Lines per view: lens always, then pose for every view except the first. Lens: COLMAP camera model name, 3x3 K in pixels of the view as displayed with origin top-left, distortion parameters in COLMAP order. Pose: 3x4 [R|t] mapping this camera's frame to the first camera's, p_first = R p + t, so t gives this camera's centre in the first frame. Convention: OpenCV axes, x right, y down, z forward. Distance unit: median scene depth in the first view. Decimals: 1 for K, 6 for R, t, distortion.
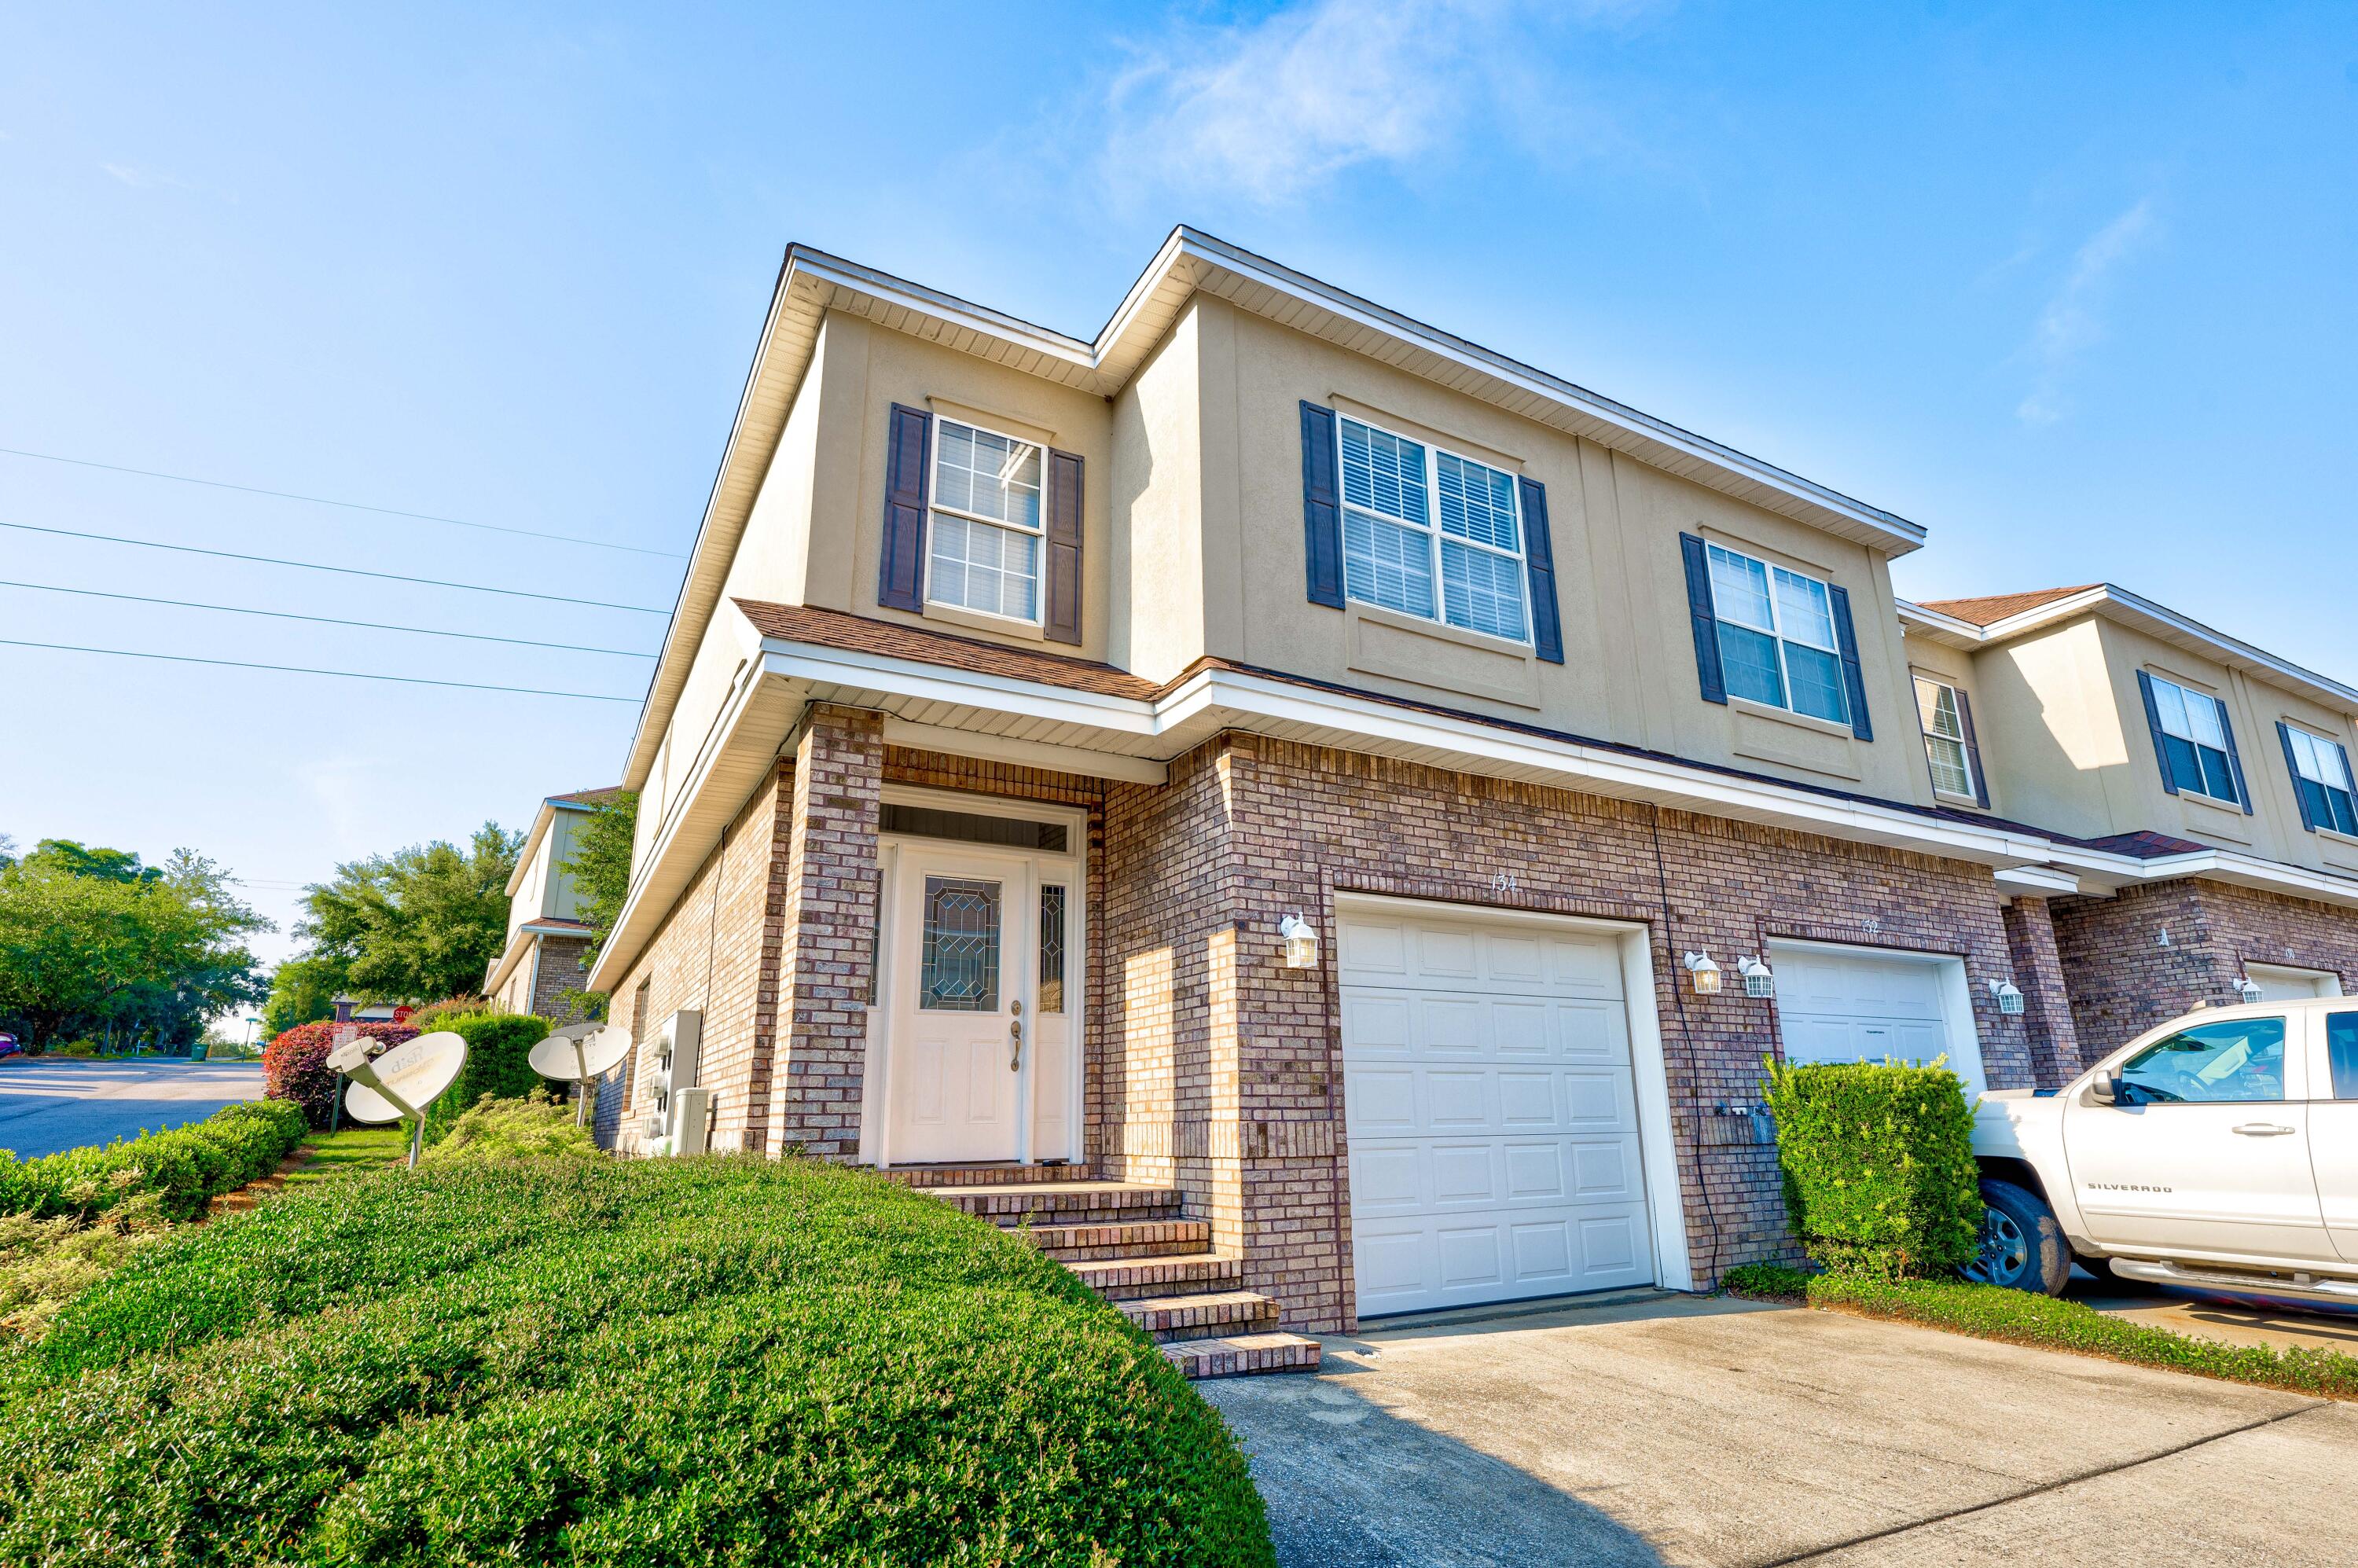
lens RADIAL K [[1151.7, 0, 1181.2], [0, 1151.7, 801.0], [0, 0, 1]] dist [-0.000311, 0.000026]
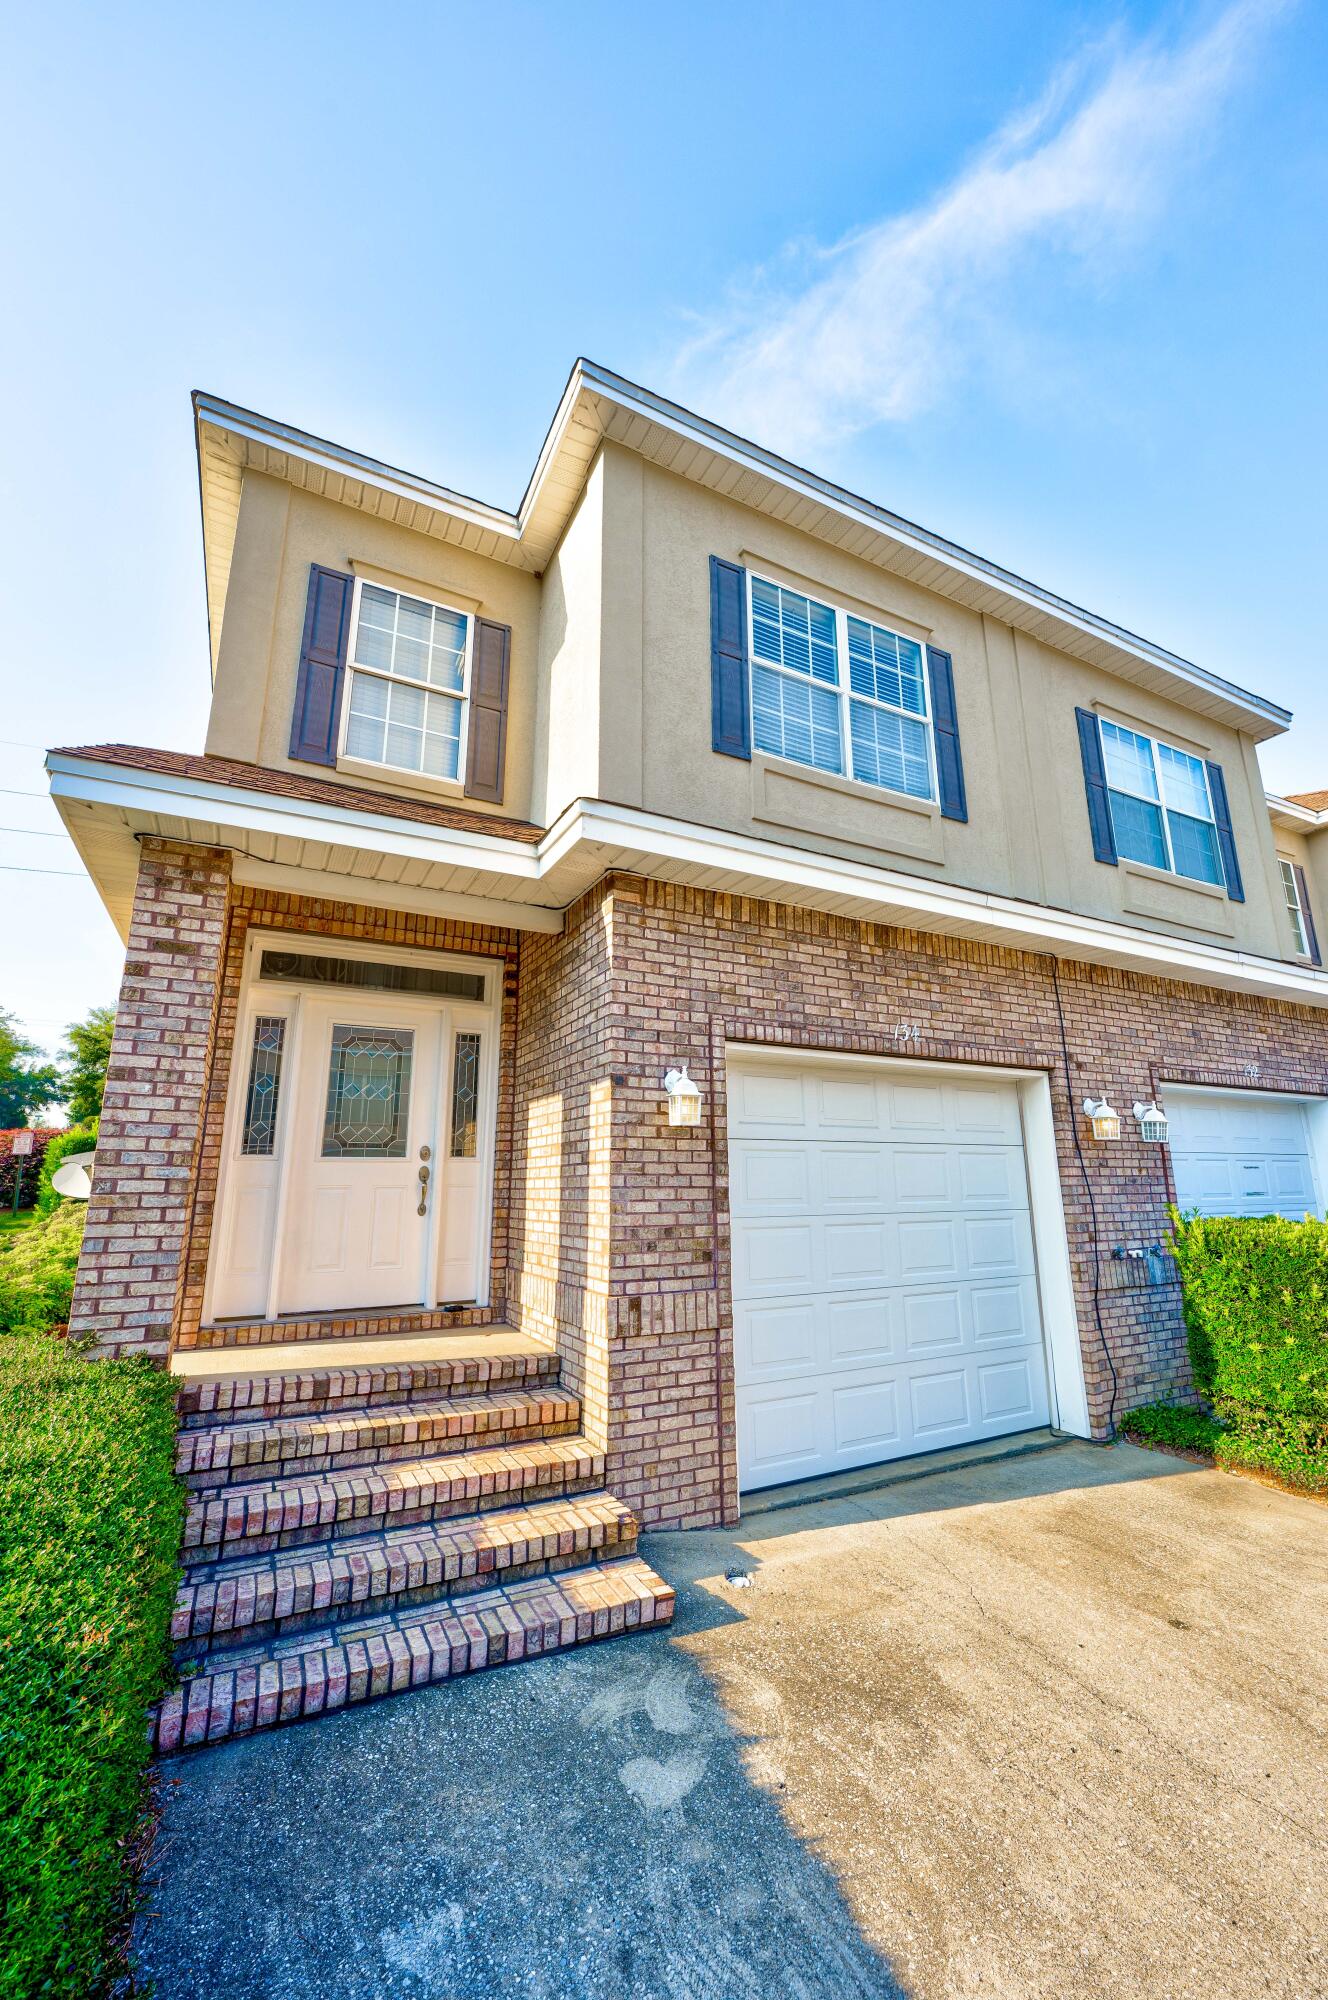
lens RADIAL K [[793.6, 0, 664.0], [0, 793.6, 1000.0], [0, 0, 1]] dist [-0.001074, -0.000032]
pose [[0.999578, 0.000499, -0.029044, 0.095224], [0.000743, 0.999085, 0.042752, 0.014266], [0.029038, -0.042755, 0.998663, 0.326275]]
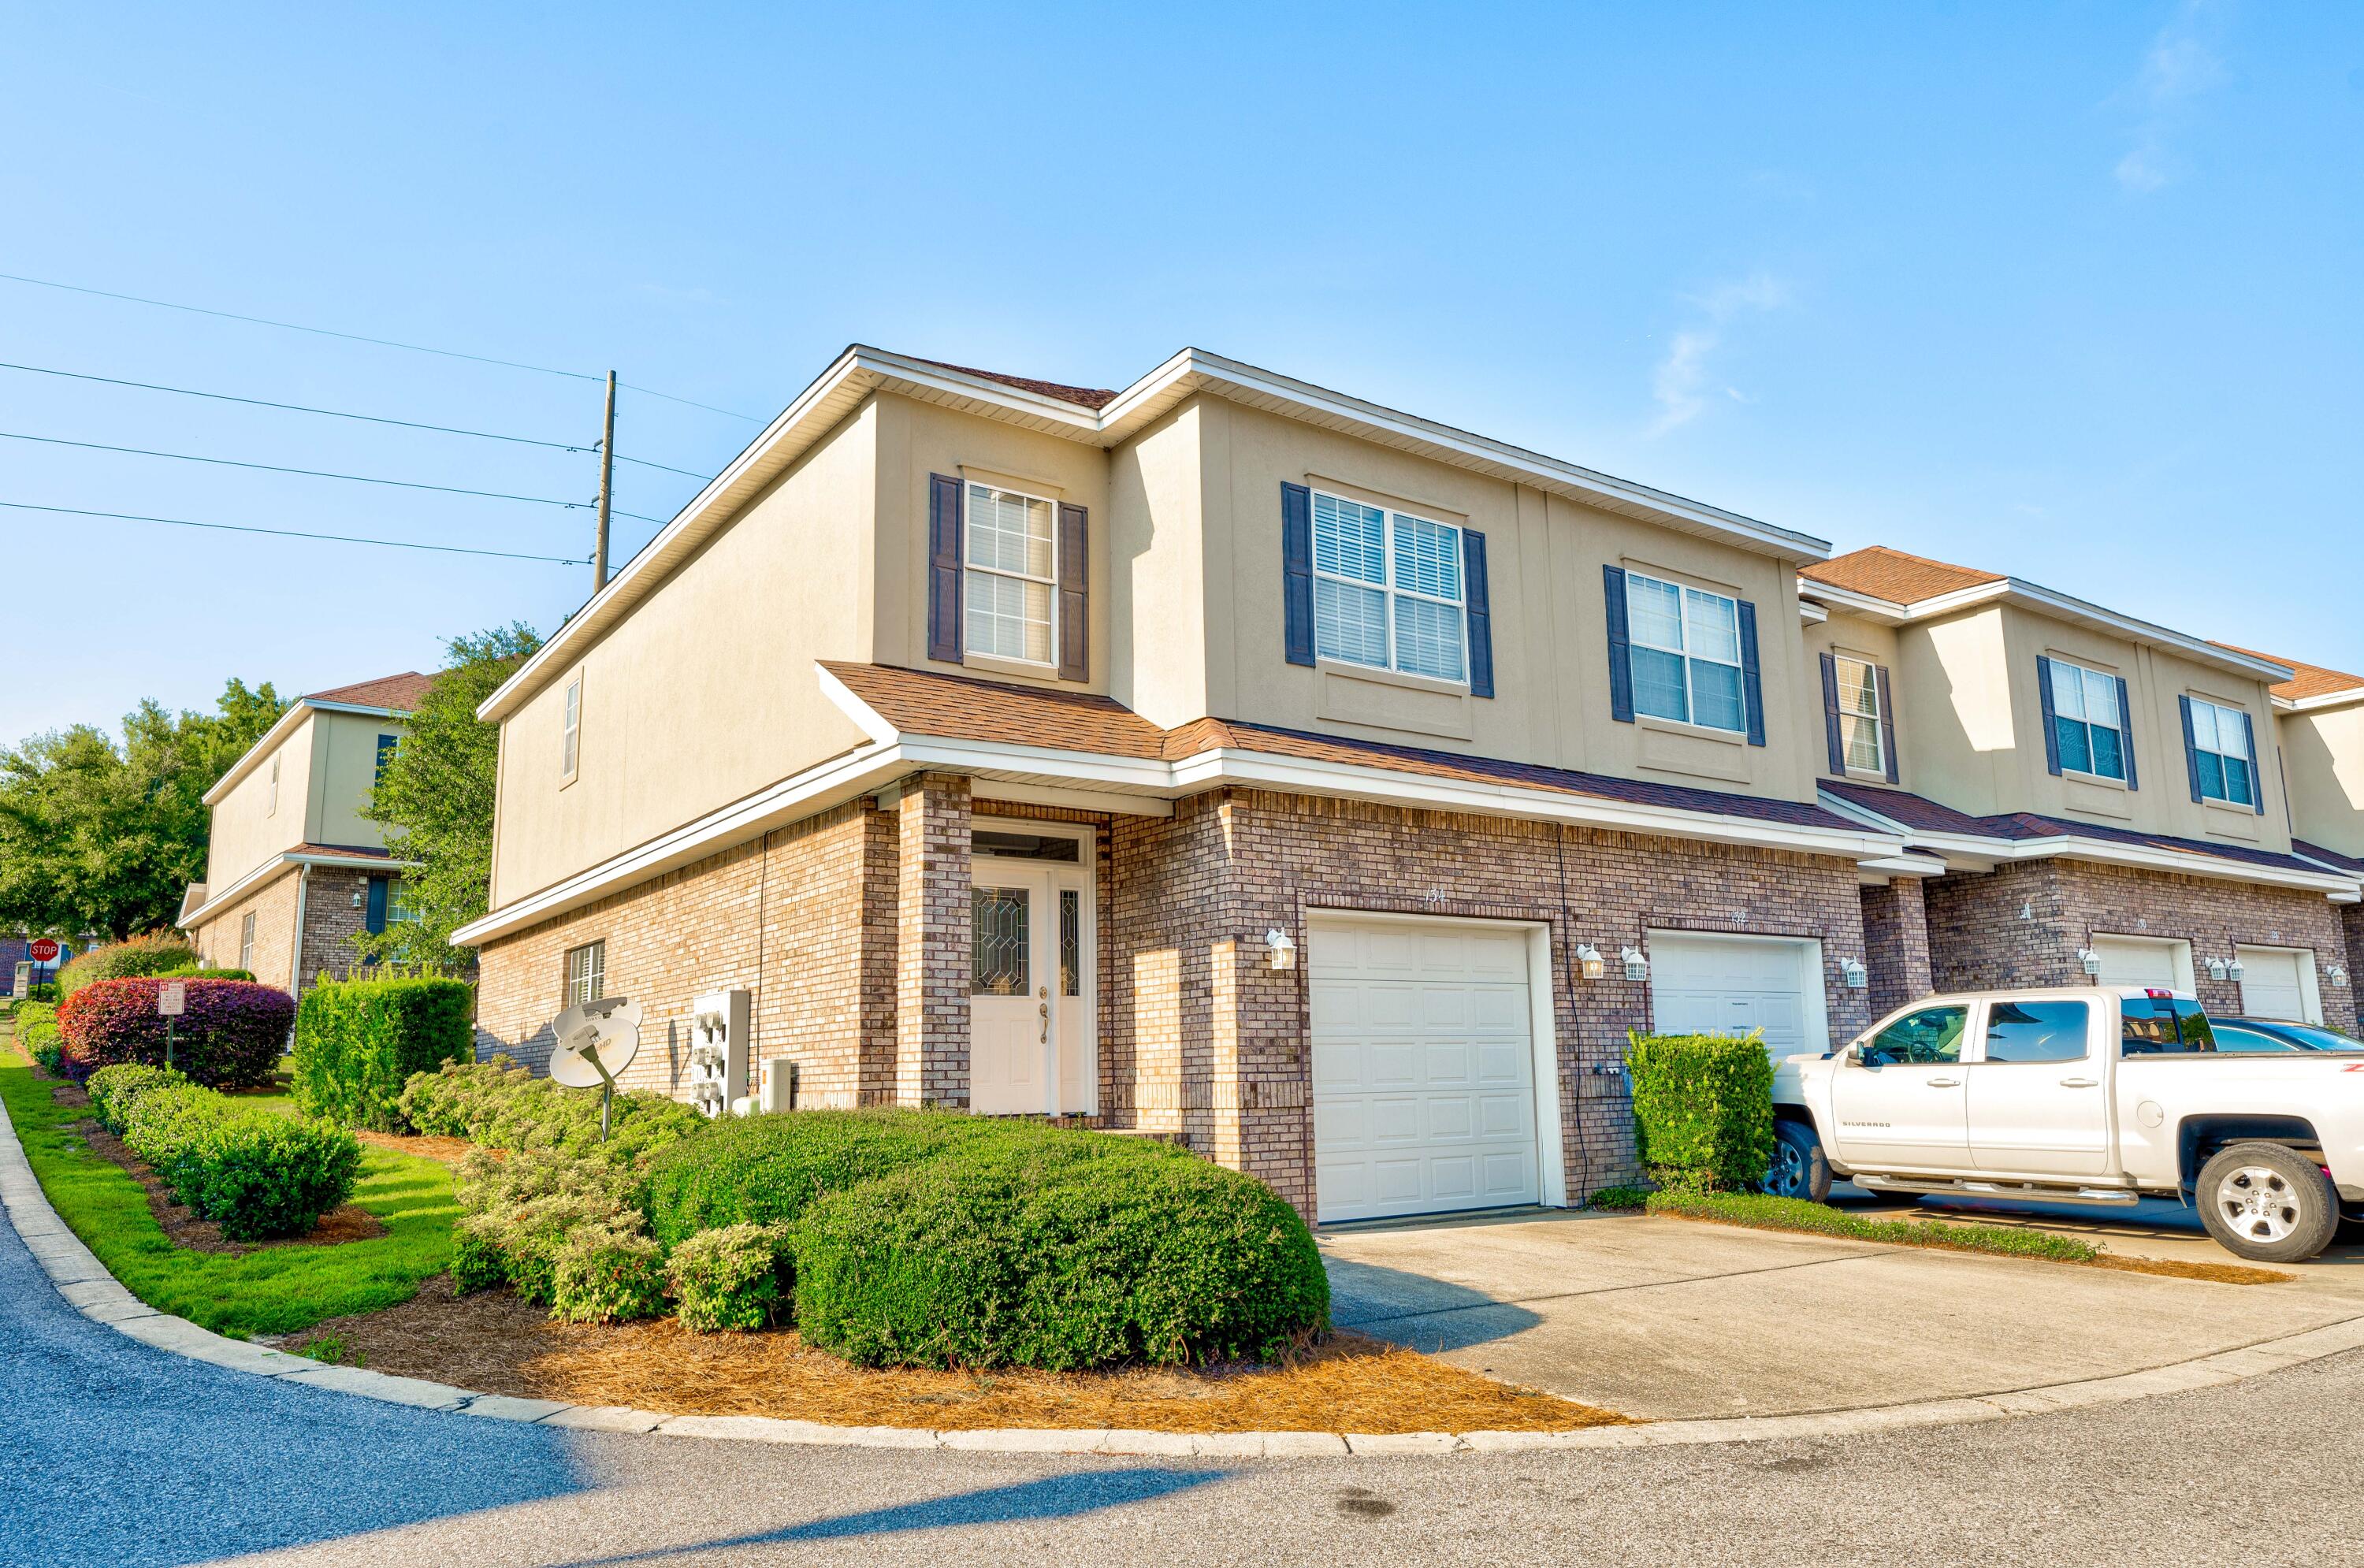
lens RADIAL K [[1523.9, 0, 1188.2], [0, 1523.9, 806.0], [0, 0, 1]] dist [0.000285, -0.000228]
pose [[0.994981, 0.010828, 0.099475, -0.162994], [-0.020196, 0.995401, 0.093648, -0.184796], [-0.098004, -0.095187, 0.990623, -0.644680]]
